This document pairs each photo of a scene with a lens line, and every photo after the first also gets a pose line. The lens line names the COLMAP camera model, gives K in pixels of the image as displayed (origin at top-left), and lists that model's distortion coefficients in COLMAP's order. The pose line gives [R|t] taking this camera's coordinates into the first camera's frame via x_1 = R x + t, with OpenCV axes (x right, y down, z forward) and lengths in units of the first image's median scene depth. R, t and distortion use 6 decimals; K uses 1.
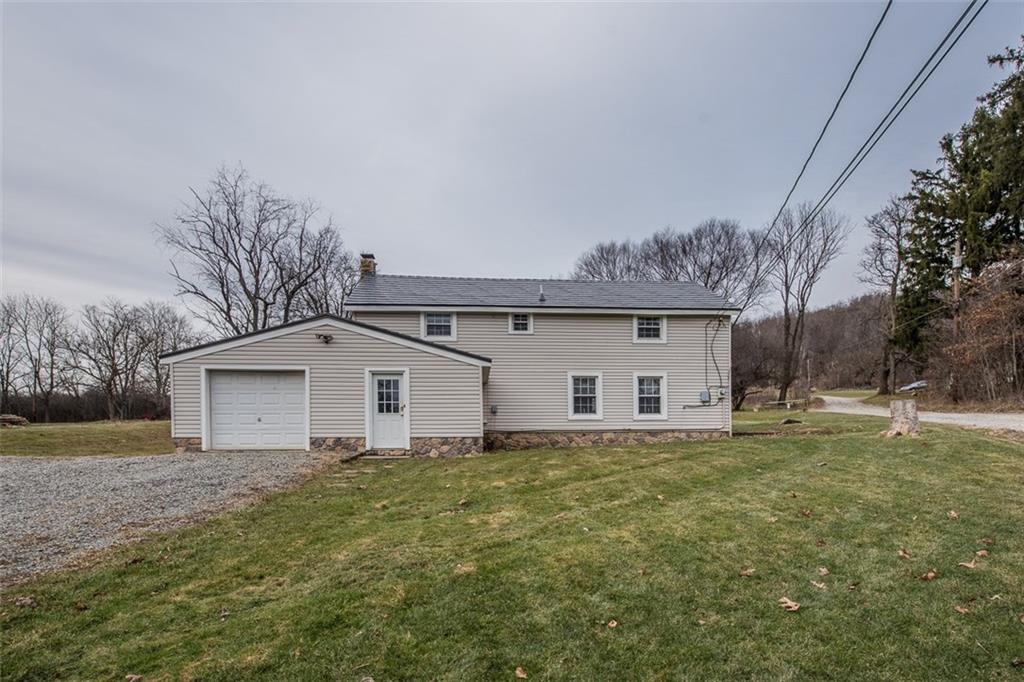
lens RADIAL K [[468.2, 0, 518.1], [0, 468.2, 340.4], [0, 0, 1]] dist [-0.009400, 0.000937]
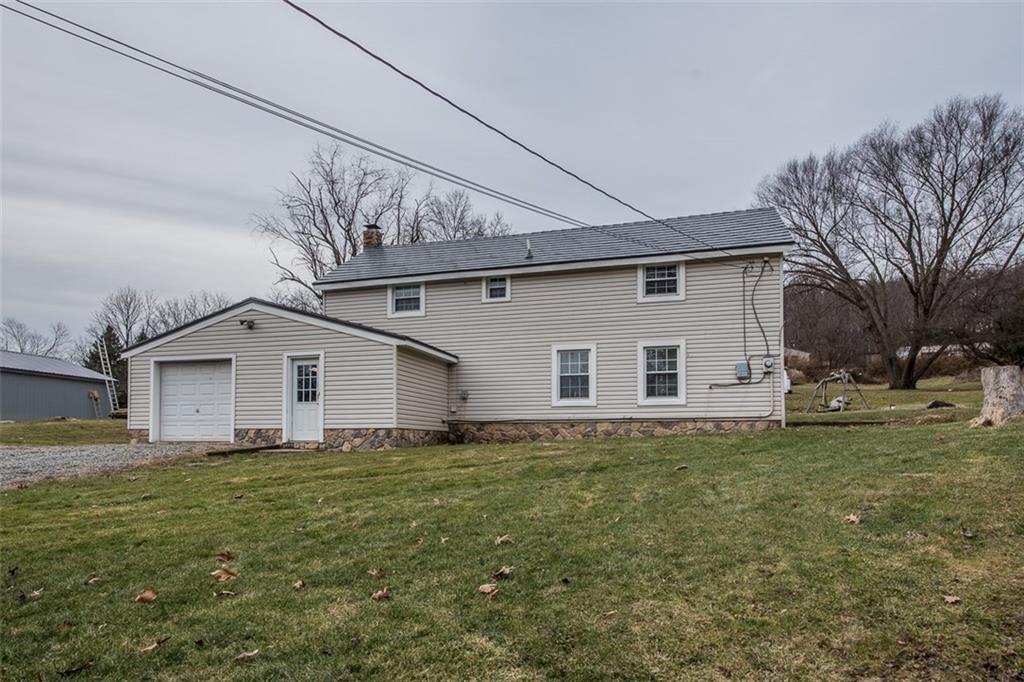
lens RADIAL K [[592.1, 0, 554.0], [0, 592.1, 280.6], [0, 0, 1]] dist [-0.003182, 0.000080]
pose [[0.936811, -0.085453, -0.339238, 0.449575], [0.070894, 0.995961, -0.055104, 0.013551], [0.342577, 0.027572, 0.939085, 0.057288]]
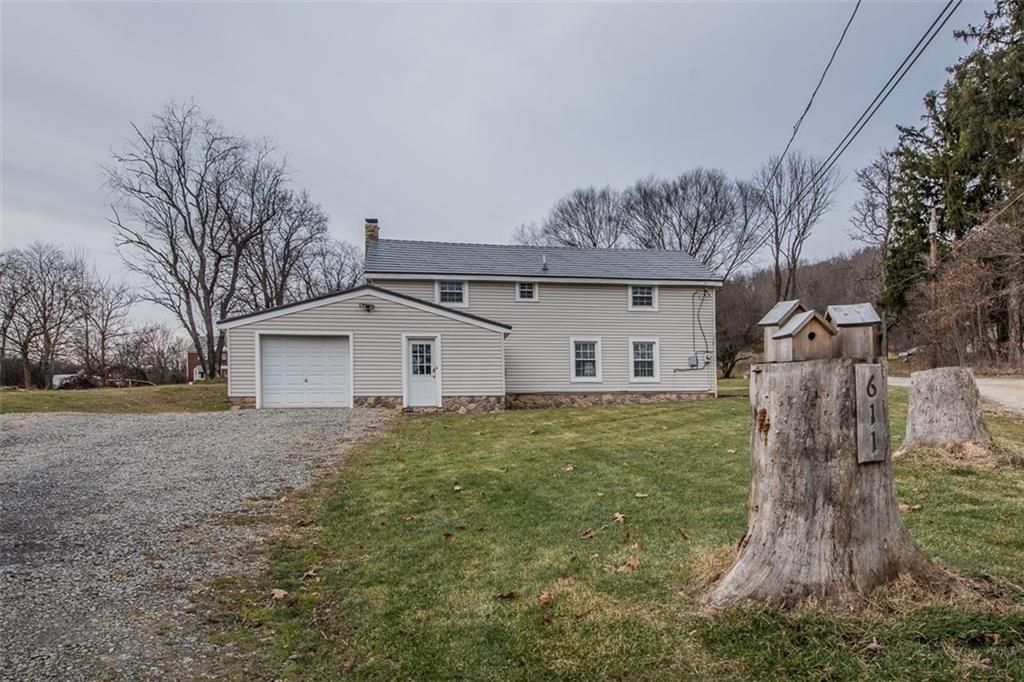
lens RADIAL K [[592.1, 0, 520.1], [0, 592.1, 240.0], [0, 0, 1]] dist [-0.003182, 0.000080]
pose [[0.995036, 0.021942, 0.097066, -0.143323], [-0.013562, 0.996189, -0.086163, -0.036523], [-0.098587, 0.084419, 0.991541, -0.356922]]
